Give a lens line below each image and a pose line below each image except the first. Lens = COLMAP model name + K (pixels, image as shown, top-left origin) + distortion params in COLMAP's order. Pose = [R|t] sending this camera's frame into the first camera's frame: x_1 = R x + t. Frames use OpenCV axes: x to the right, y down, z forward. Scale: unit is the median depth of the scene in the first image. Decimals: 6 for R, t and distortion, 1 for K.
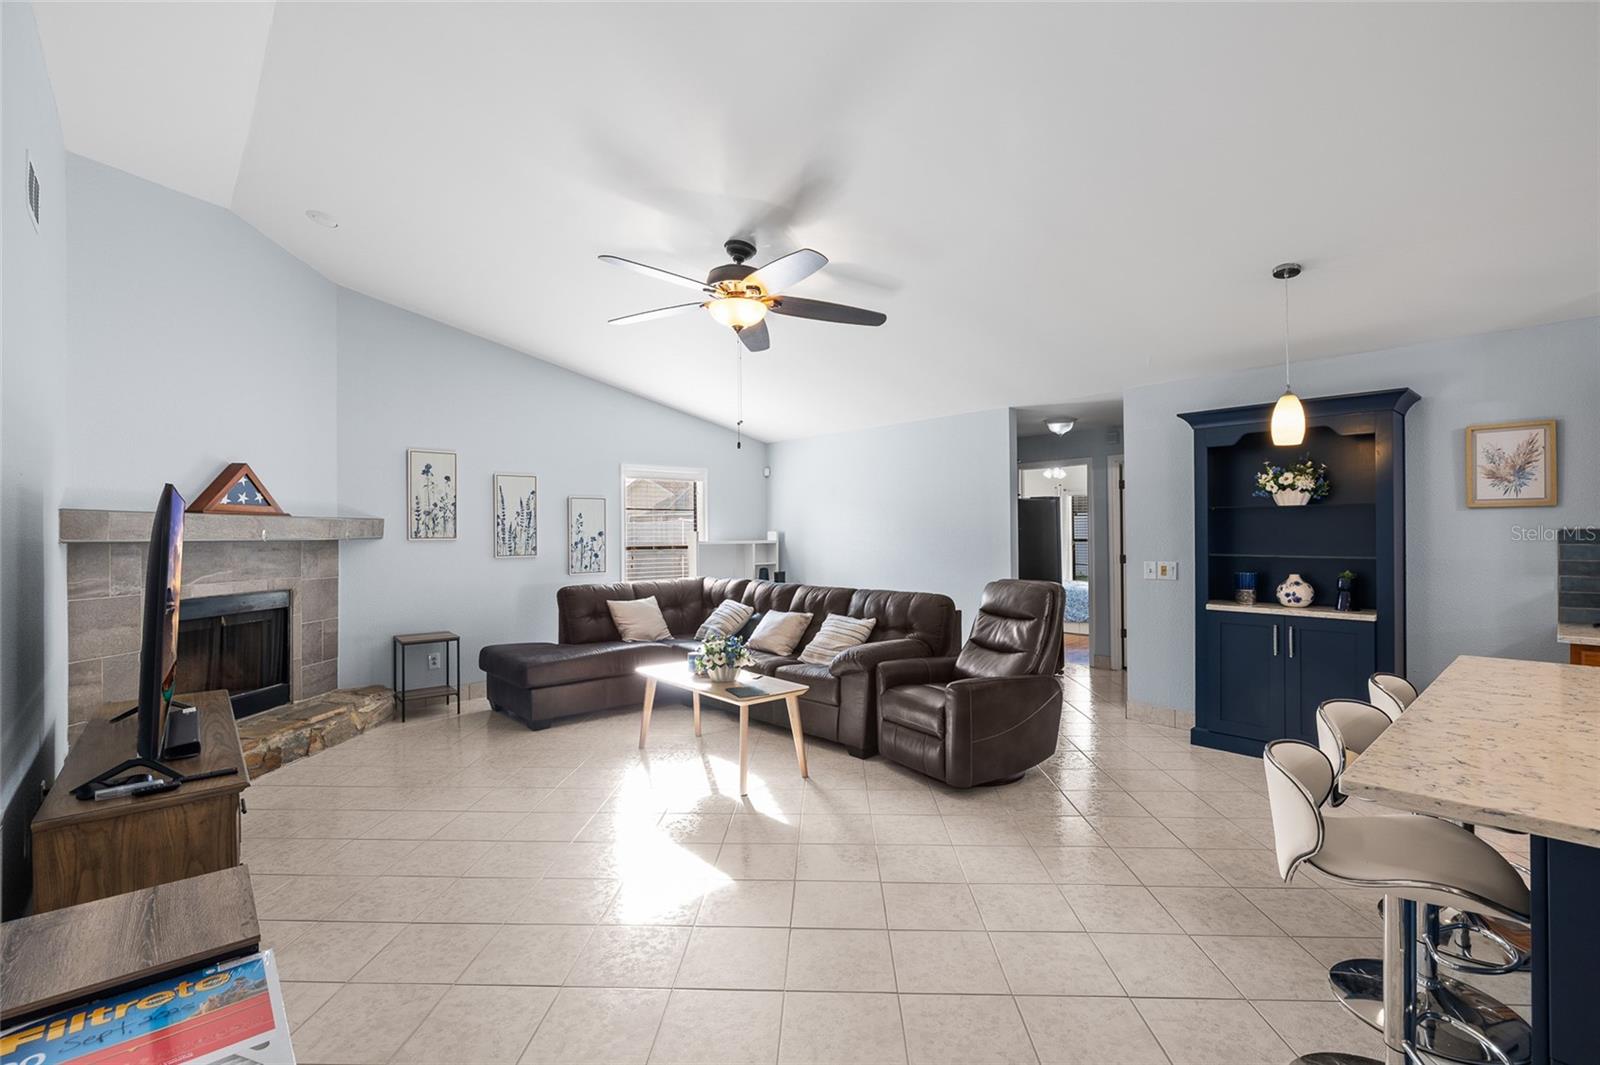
lens RADIAL K [[717.6, 0, 793.7], [0, 717.6, 531.8], [0, 0, 1]] dist [-0.011990, 0.000767]
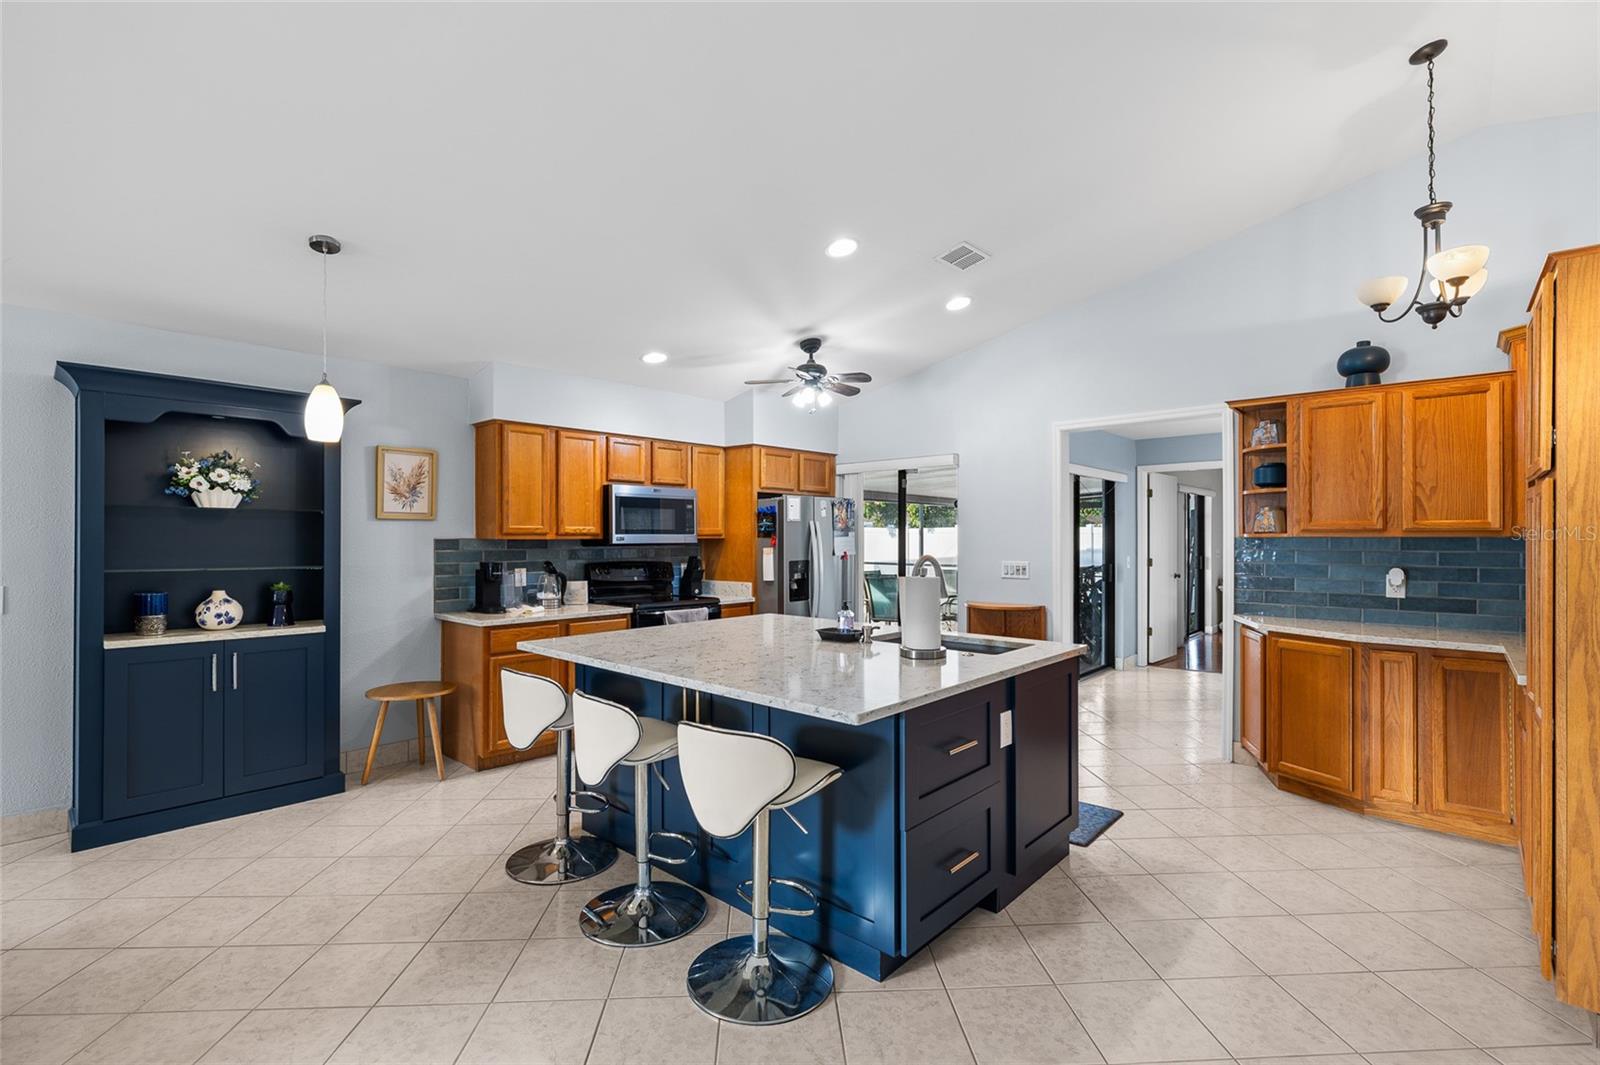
lens RADIAL K [[721.4, 0, 799.0], [0, 721.4, 536.9], [0, 0, 1]] dist [-0.005341, 0.000337]
pose [[-0.112713, 0.008713, 0.993589, -0.198485], [-0.002984, 0.999954, -0.009107, 0.002364], [-0.993623, -0.003992, -0.112682, 0.394727]]
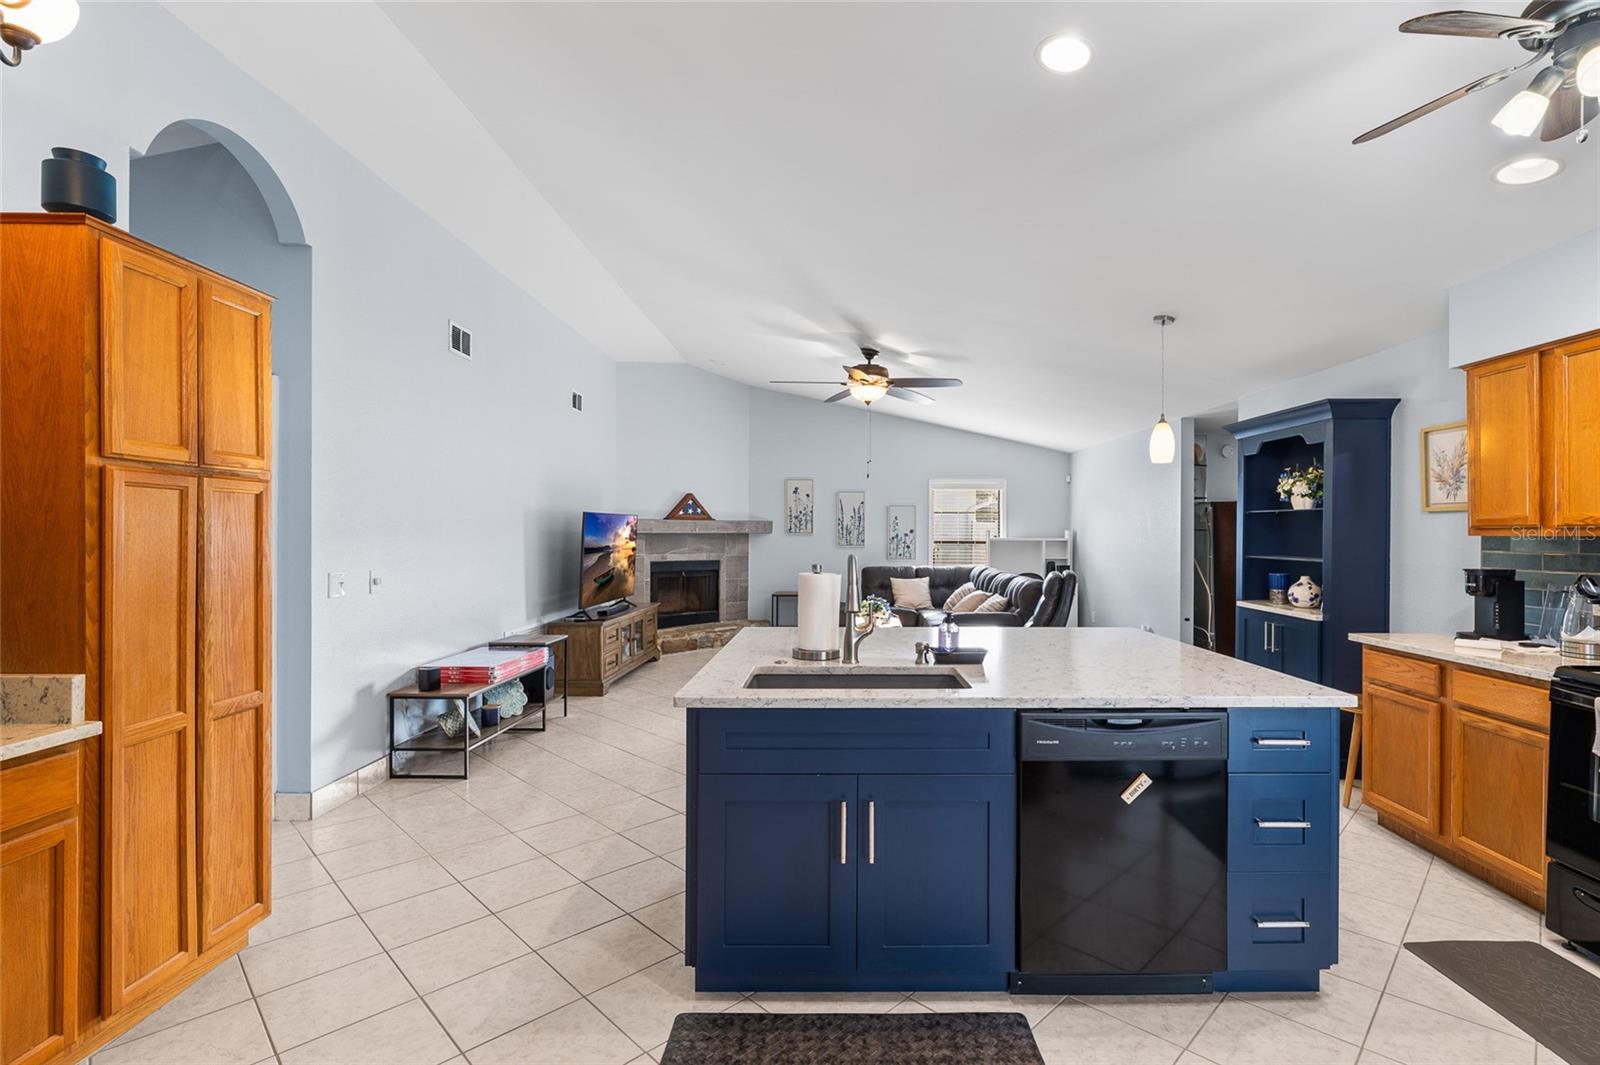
lens RADIAL K [[742.1, 0, 817.1], [0, 742.1, 530.5], [0, 0, 1]] dist [0.000342, 0.000084]
pose [[0.733029, 0.008329, -0.680146, 0.859399], [-0.006446, 0.999965, 0.005298, -0.007709], [0.680167, 0.000501, 0.733057, -0.251924]]
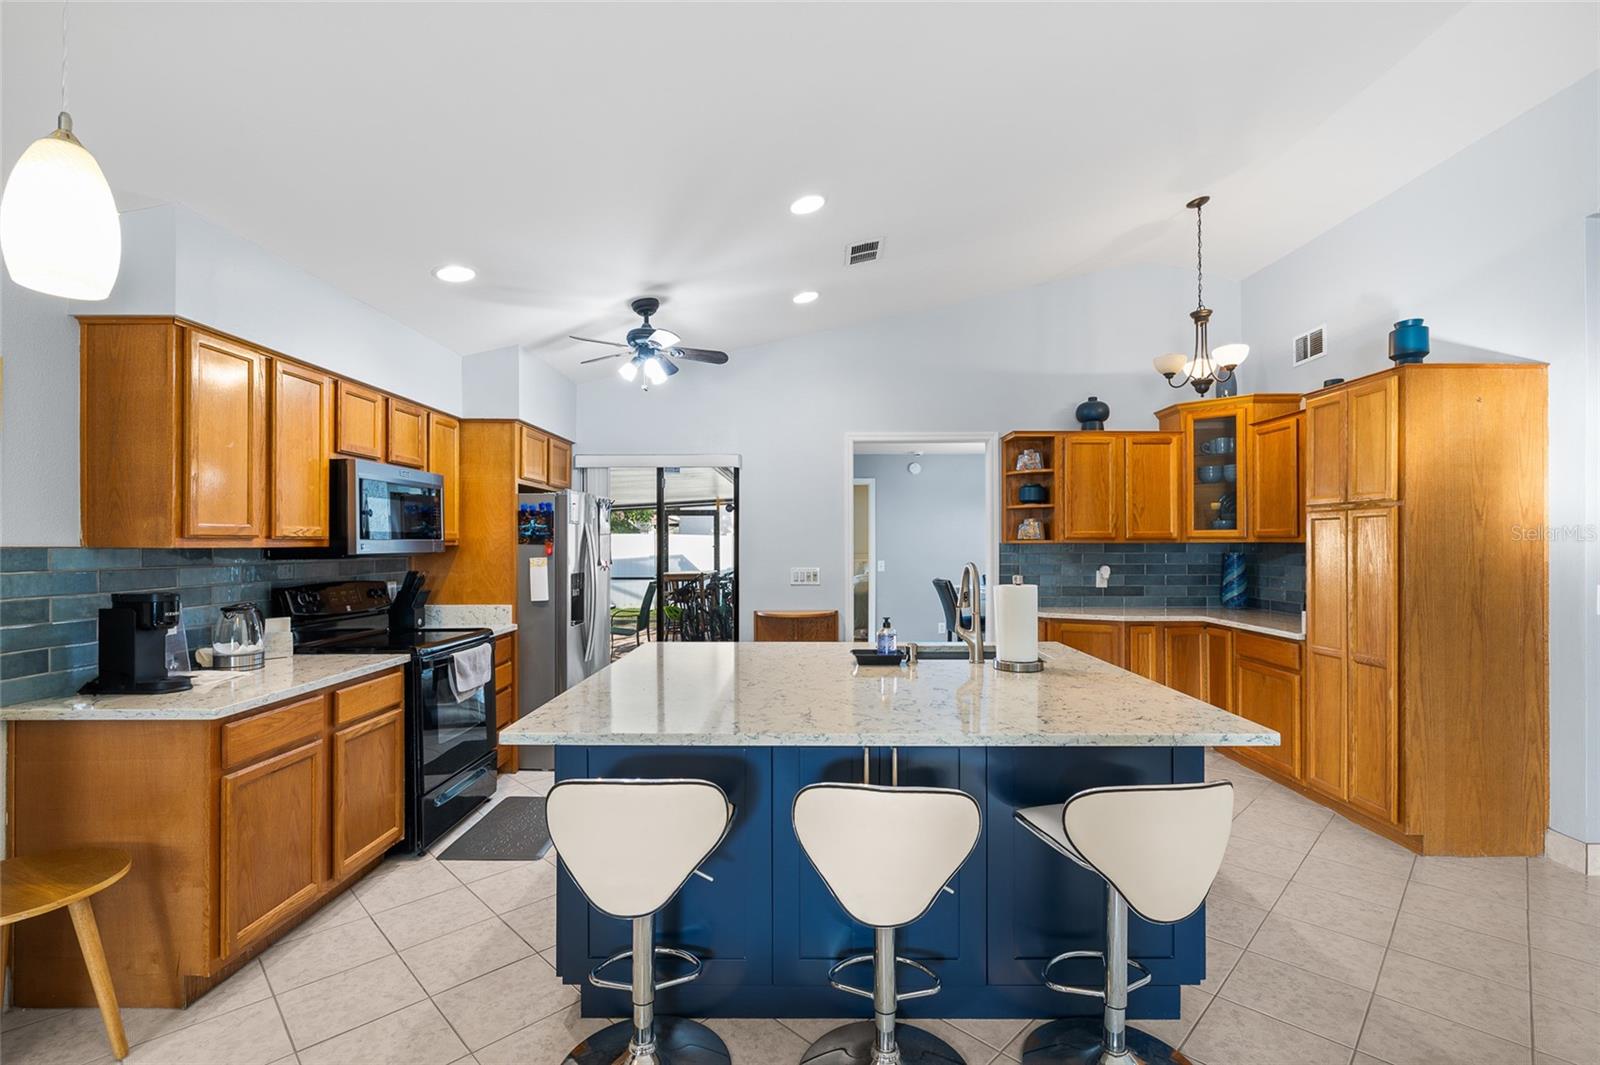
lens RADIAL K [[715.9, 0, 797.9], [0, 715.9, 542.8], [0, 0, 1]] dist [-0.001774, 0.000304]
pose [[-0.751507, 0.010076, 0.659648, 0.161920], [0.004877, 0.999941, -0.009718, 0.001161], [-0.659707, -0.004086, -0.751512, 0.784659]]
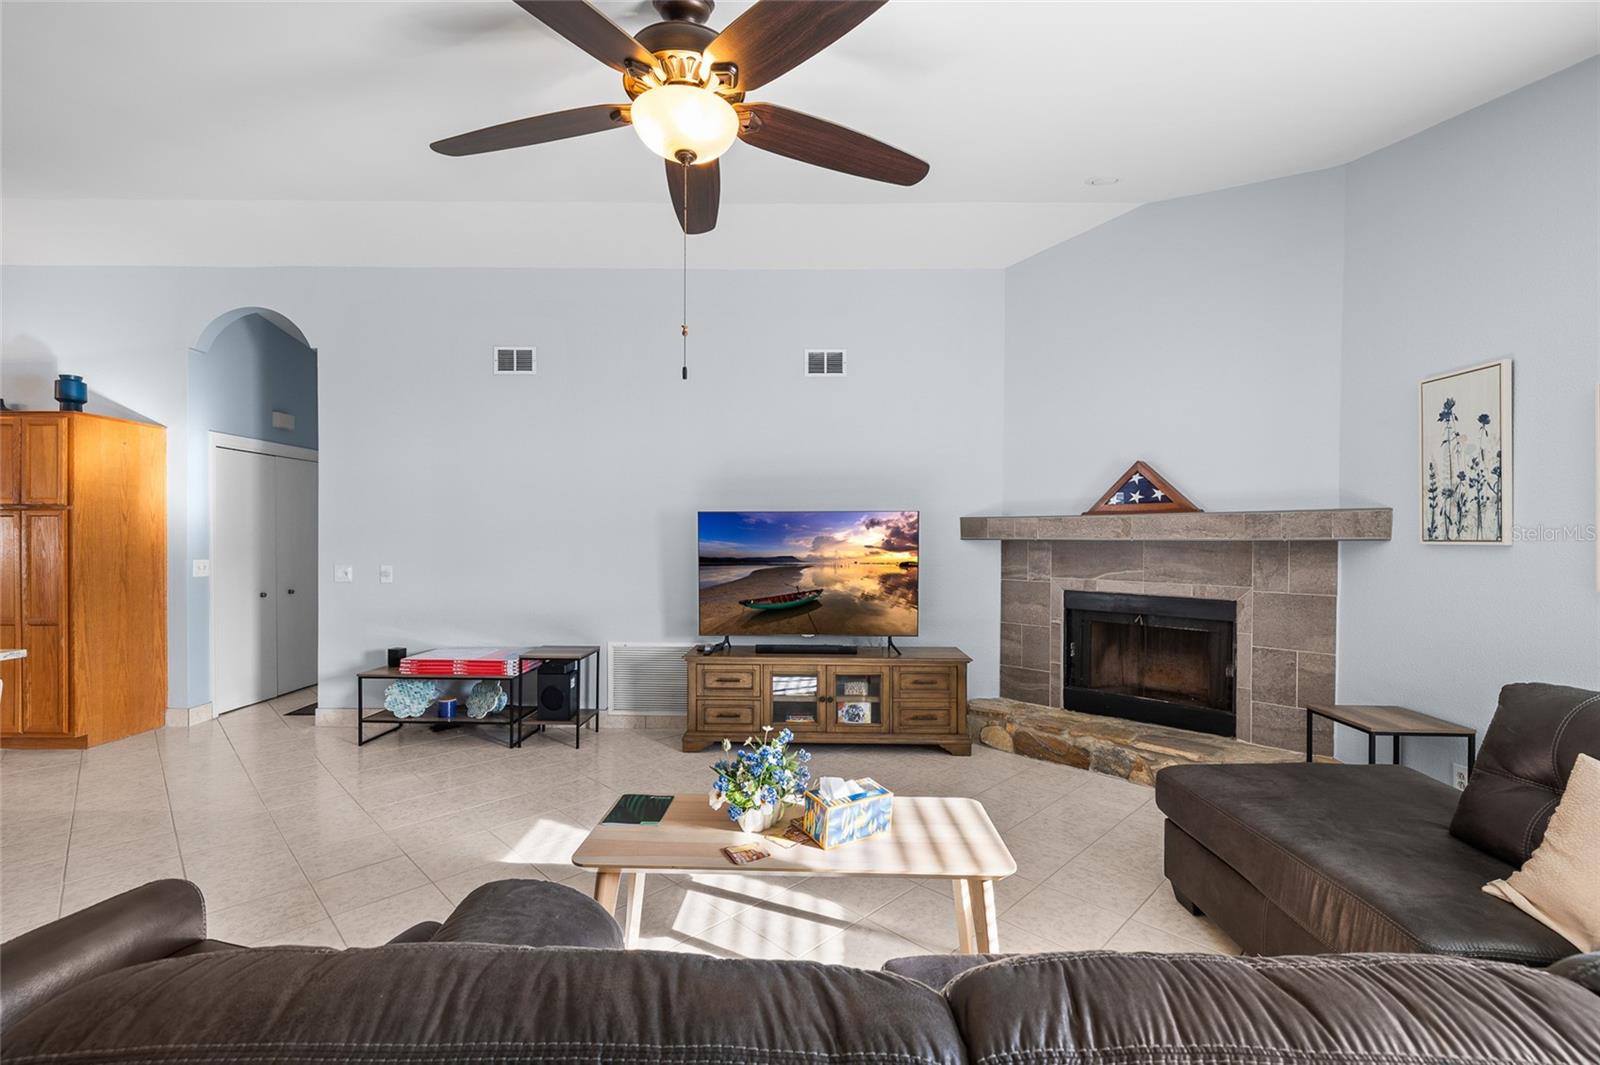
lens RADIAL K [[676.9, 0, 807.7], [0, 676.9, 542.1], [0, 0, 1]] dist [-0.000188, -0.000313]
pose [[-0.649813, 0.012050, -0.759999, 0.227245], [0.005670, 0.999923, 0.011006, 0.002250], [0.760073, 0.002843, -0.649832, 1.255901]]
